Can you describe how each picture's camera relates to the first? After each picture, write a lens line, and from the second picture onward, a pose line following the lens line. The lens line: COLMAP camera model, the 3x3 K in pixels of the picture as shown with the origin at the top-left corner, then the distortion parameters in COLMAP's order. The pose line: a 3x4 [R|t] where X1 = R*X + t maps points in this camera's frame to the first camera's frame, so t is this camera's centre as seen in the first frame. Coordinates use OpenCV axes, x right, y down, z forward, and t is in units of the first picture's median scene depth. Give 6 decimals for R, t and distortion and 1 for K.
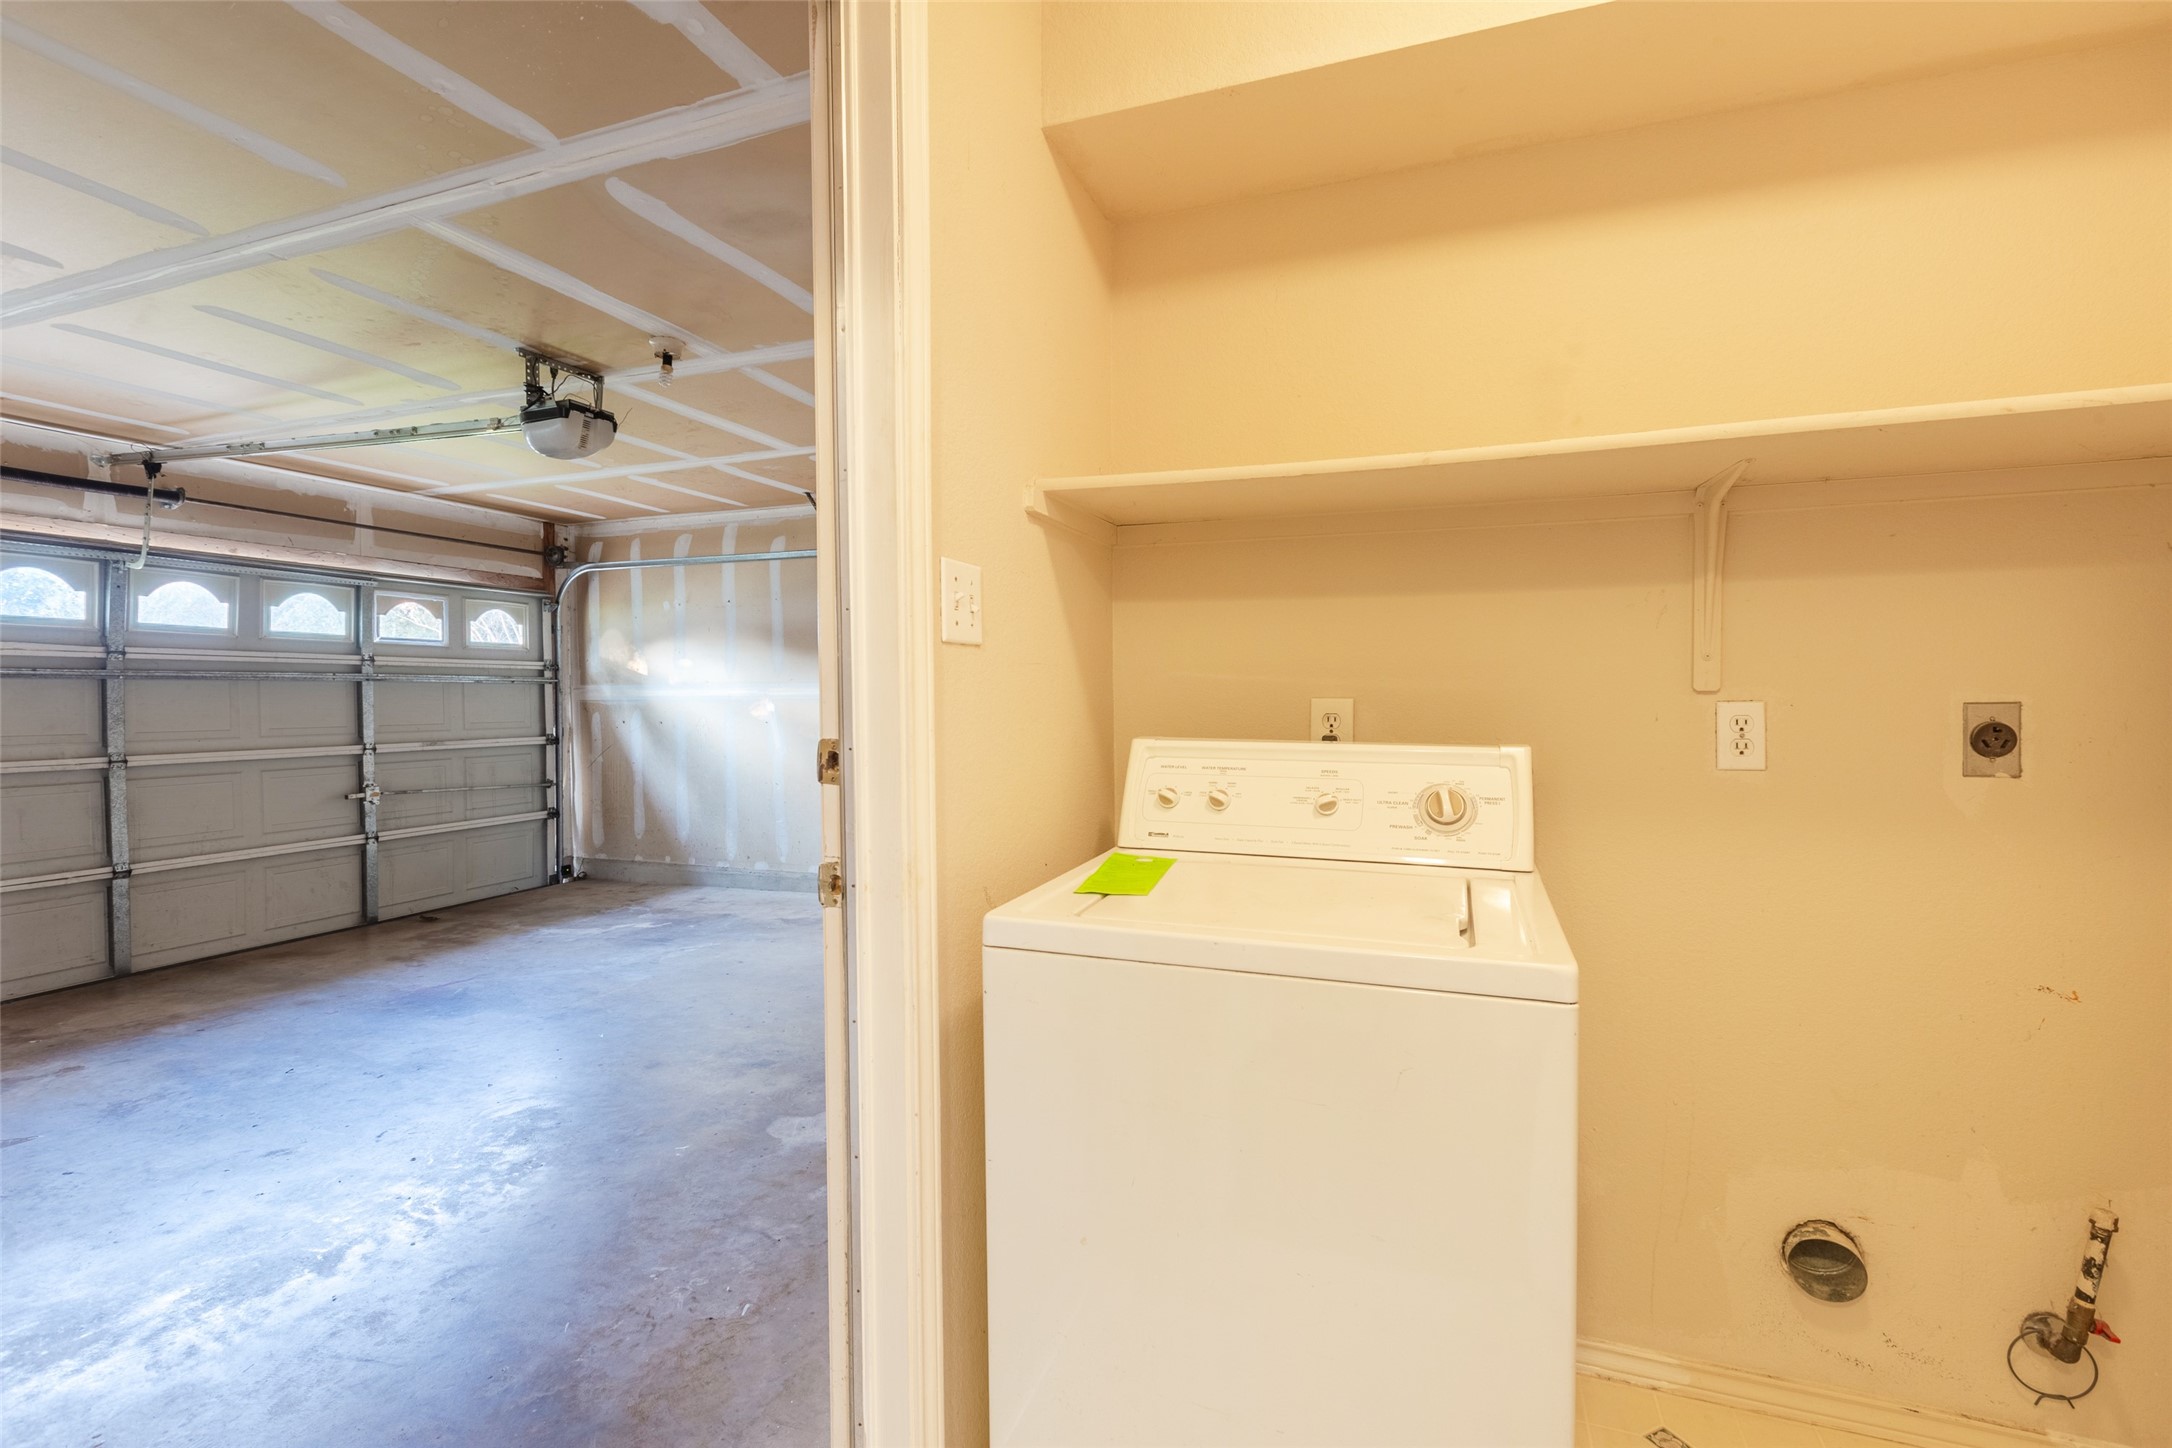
lens RADIAL K [[978.3, 0, 1084.3], [0, 978.3, 718.4], [0, 0, 1]] dist [0.002262, -0.000464]
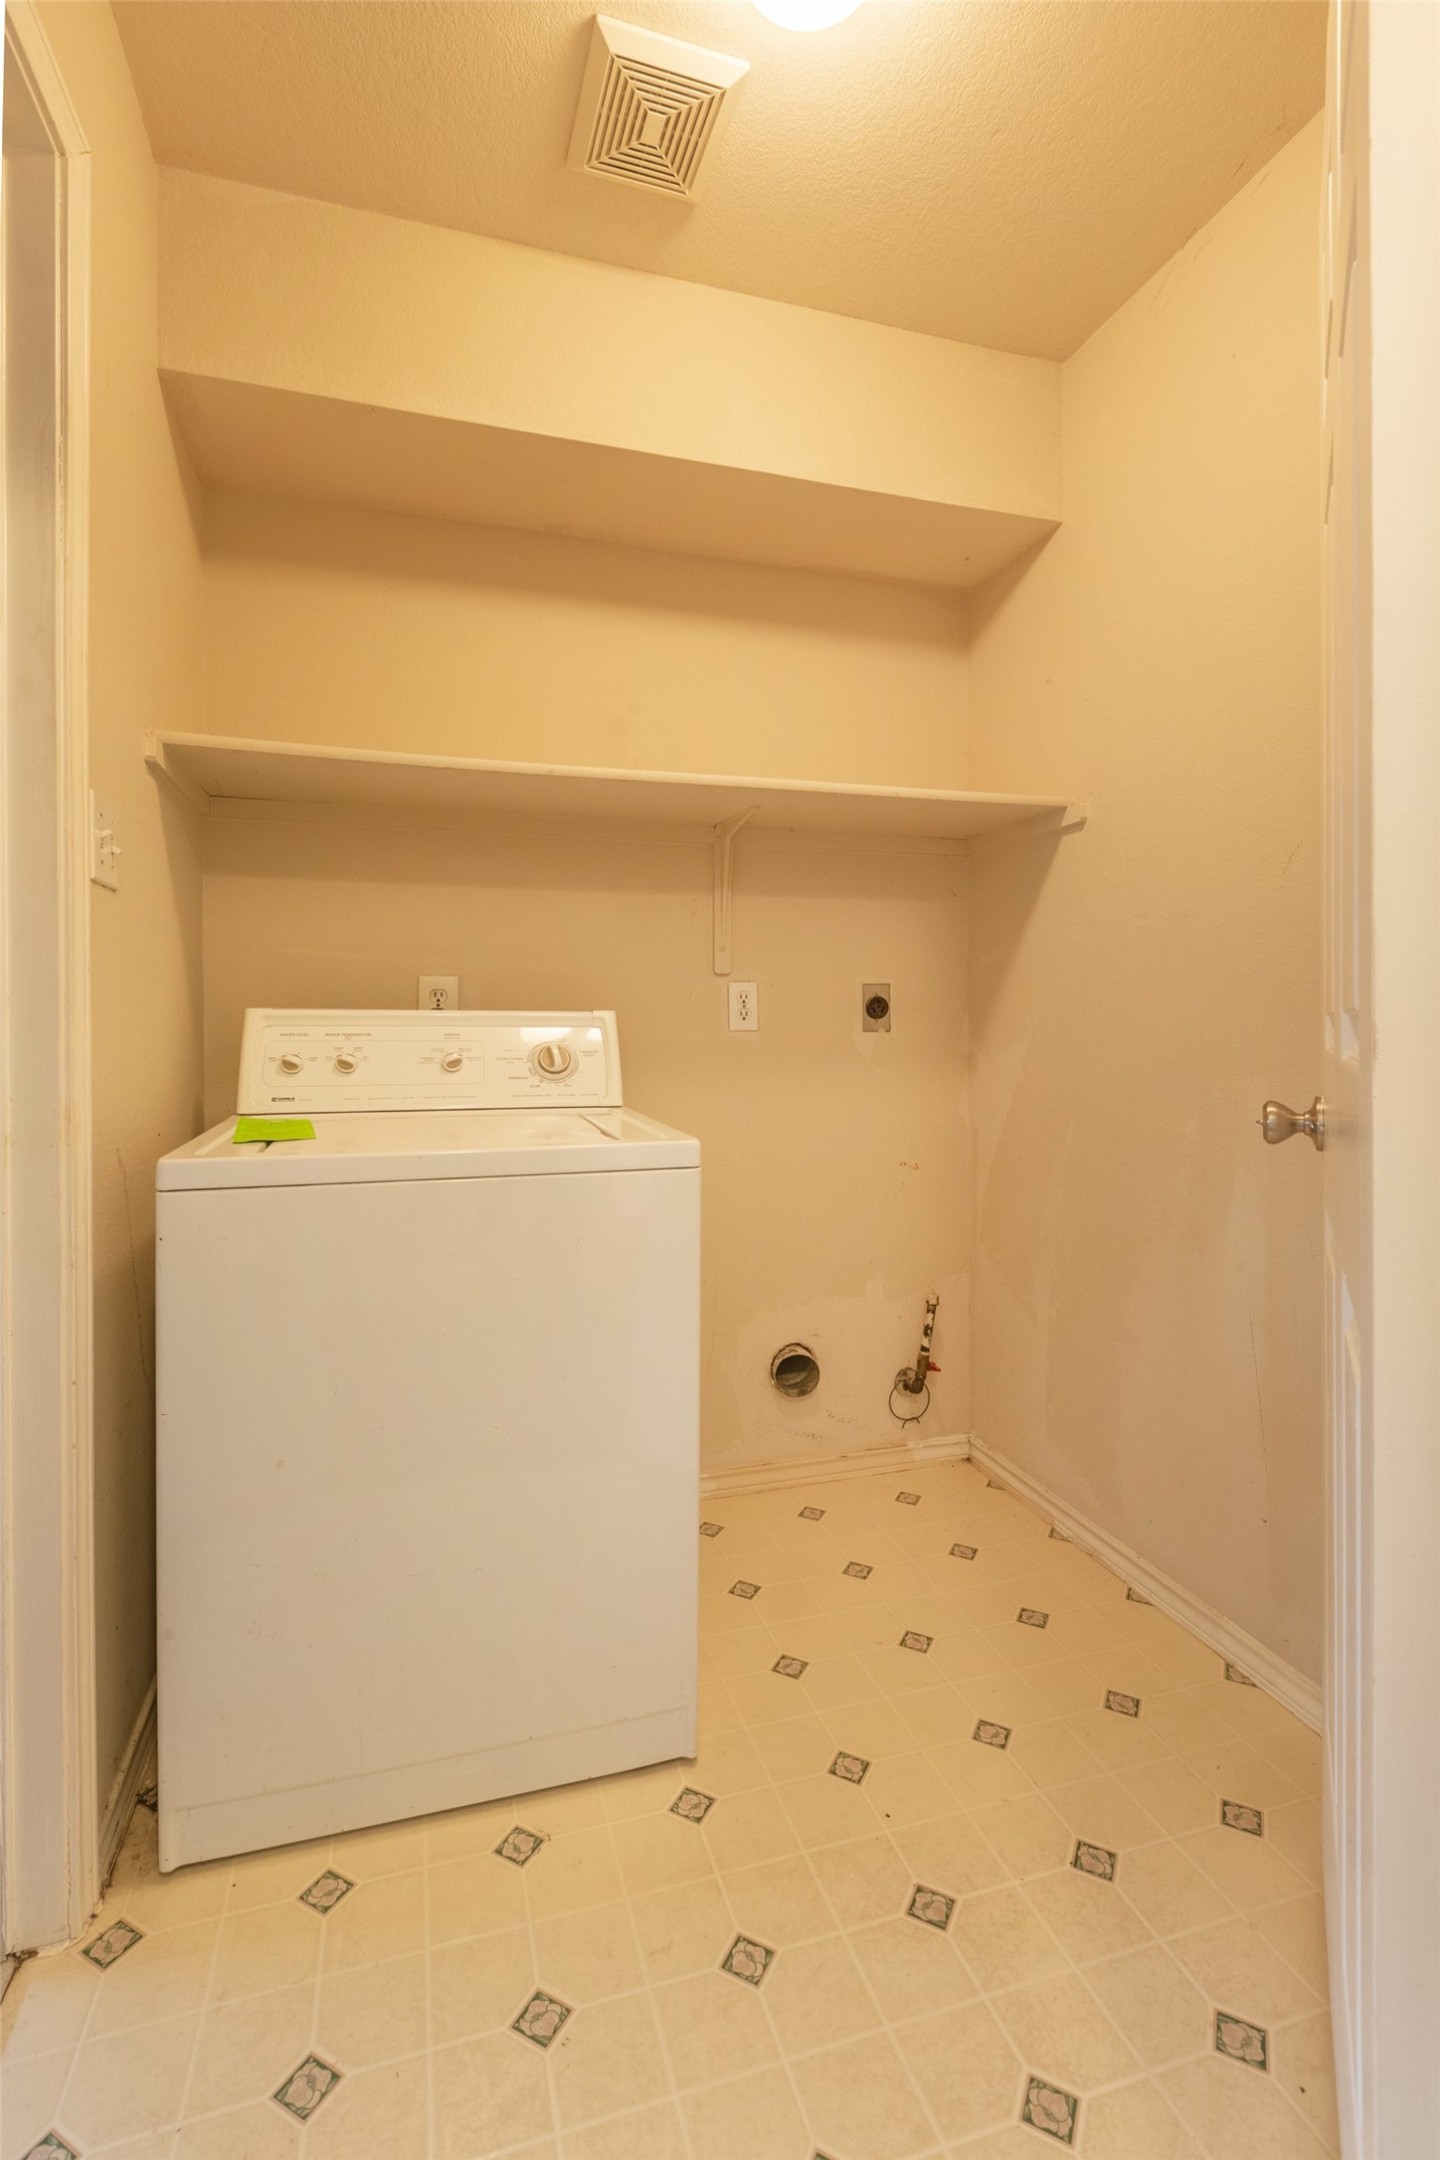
lens RADIAL K [[972.9, 0, 683.2], [0, 972.9, 1017.3], [0, 0, 1]] dist [0.002262, -0.000464]
pose [[0.813293, 0.016248, 0.581628, -0.203643], [0.002316, 0.999512, -0.031160, 0.077096], [-0.581850, 0.026689, 0.812858, -0.071668]]
